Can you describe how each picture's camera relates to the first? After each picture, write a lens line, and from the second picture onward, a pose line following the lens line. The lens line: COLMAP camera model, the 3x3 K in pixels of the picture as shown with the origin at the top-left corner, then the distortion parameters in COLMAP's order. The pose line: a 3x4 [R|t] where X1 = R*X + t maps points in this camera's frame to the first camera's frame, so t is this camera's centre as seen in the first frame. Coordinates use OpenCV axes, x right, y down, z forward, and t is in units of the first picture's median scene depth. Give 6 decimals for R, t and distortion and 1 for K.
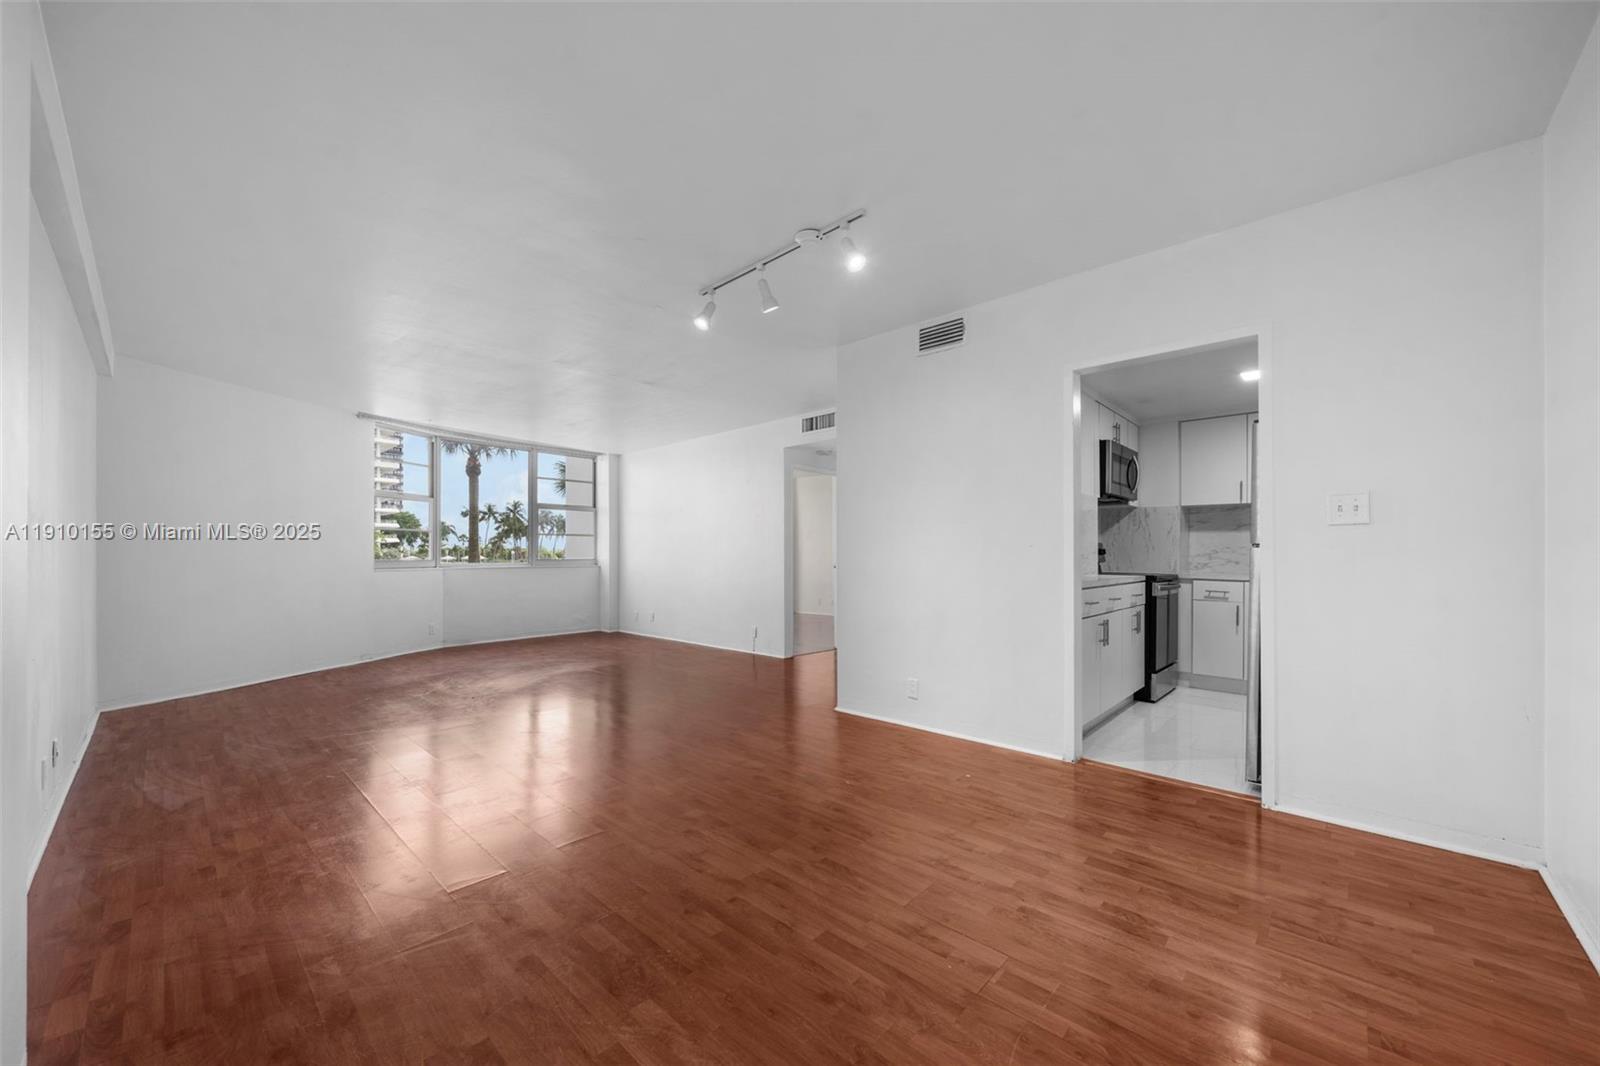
lens RADIAL K [[601.8, 0, 795.5], [0, 601.8, 553.6], [0, 0, 1]] dist [0.000154, 0.000066]
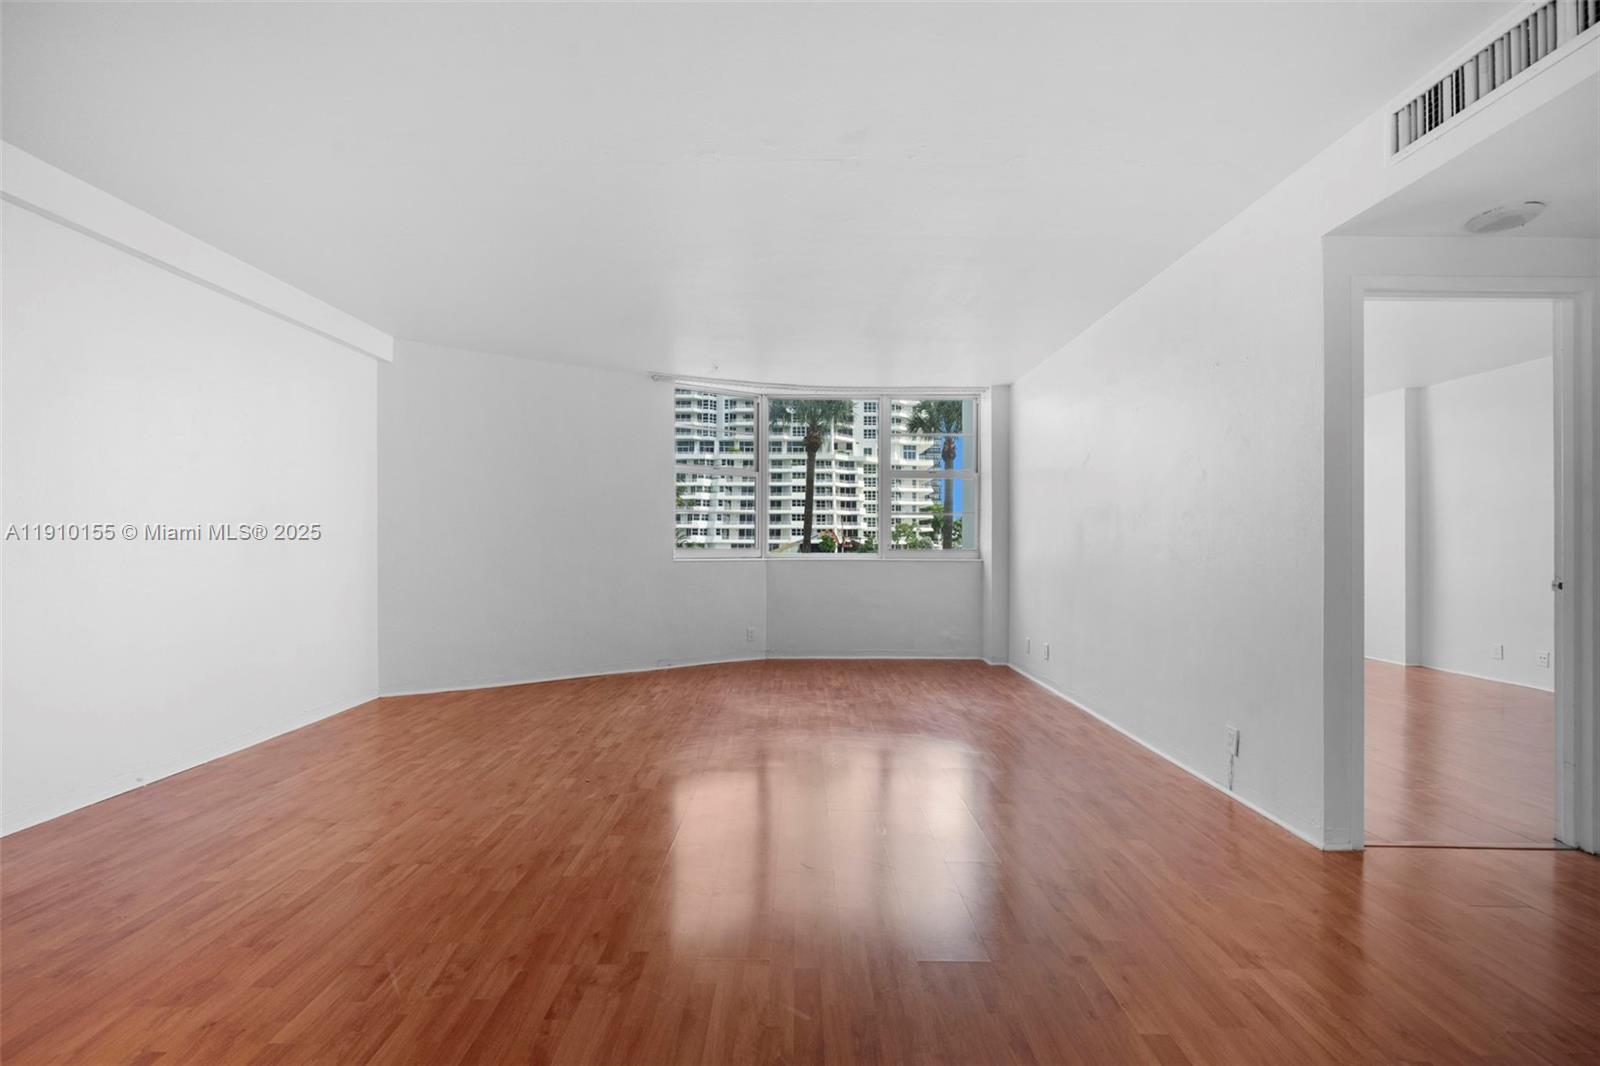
lens RADIAL K [[603.5, 0, 794.5], [0, 603.5, 540.9], [0, 0, 1]] dist [-0.000375, 0.000135]
pose [[0.663146, -0.000012, -0.748490, 0.035561], [-0.001031, 0.999999, -0.000929, 0.000359], [0.748489, 0.001388, 0.663146, 0.498751]]
